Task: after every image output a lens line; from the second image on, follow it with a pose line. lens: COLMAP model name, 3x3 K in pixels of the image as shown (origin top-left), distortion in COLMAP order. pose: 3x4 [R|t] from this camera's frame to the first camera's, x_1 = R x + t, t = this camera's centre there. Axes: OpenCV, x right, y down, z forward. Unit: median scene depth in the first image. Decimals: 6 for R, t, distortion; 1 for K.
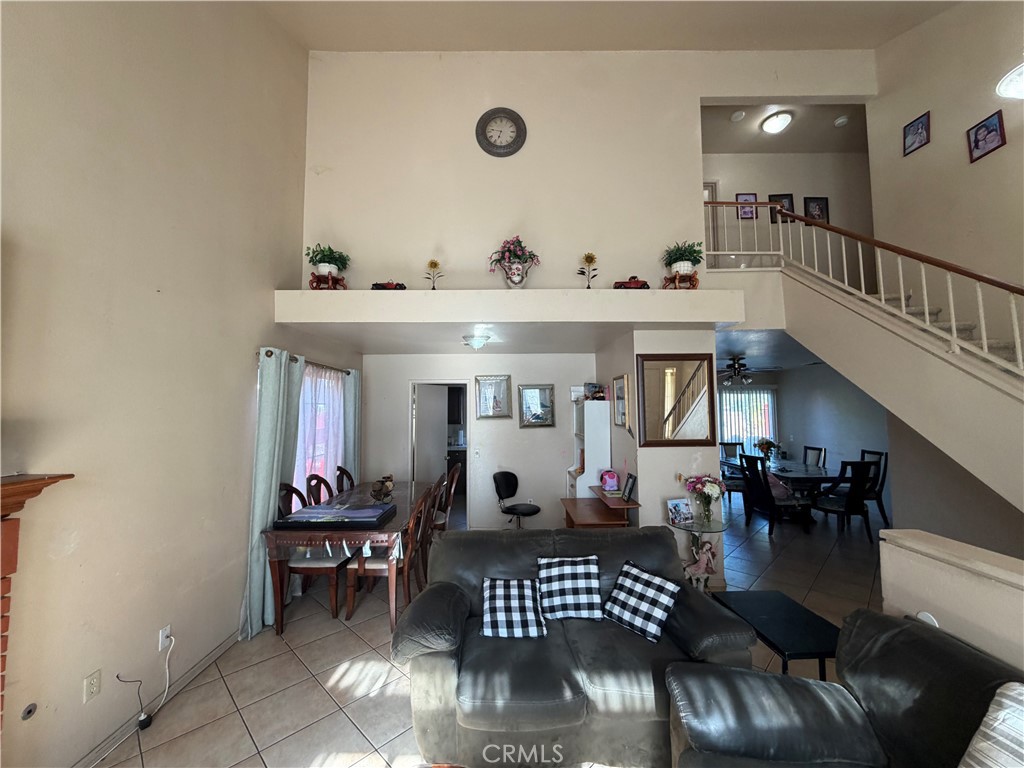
lens RADIAL K [[408.0, 0, 508.0], [0, 408.0, 383.0], [0, 0, 1]] dist [-0.000028, -0.000182]
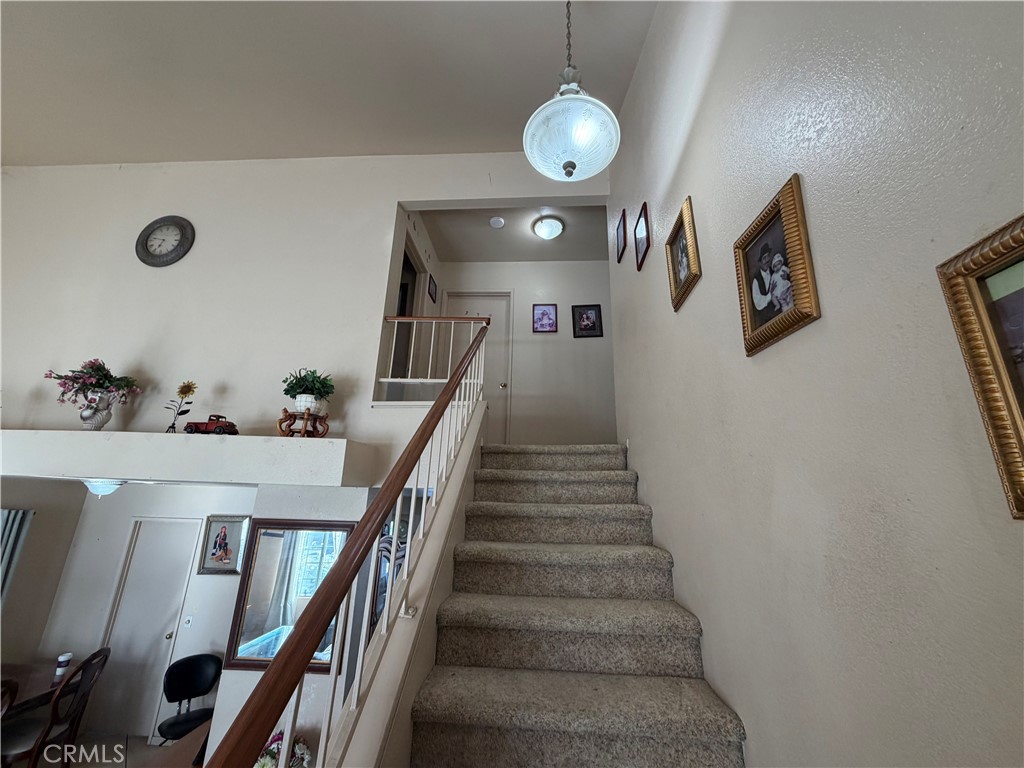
lens RADIAL K [[408.0, 0, 507.7], [0, 408.0, 381.3], [0, 0, 1]] dist [-0.000028, -0.000182]
pose [[0.996889, 0.015627, -0.077252, 0.852497], [-0.032764, 0.973609, -0.225858, -0.167395], [0.071684, 0.227687, 0.971092, 0.305992]]
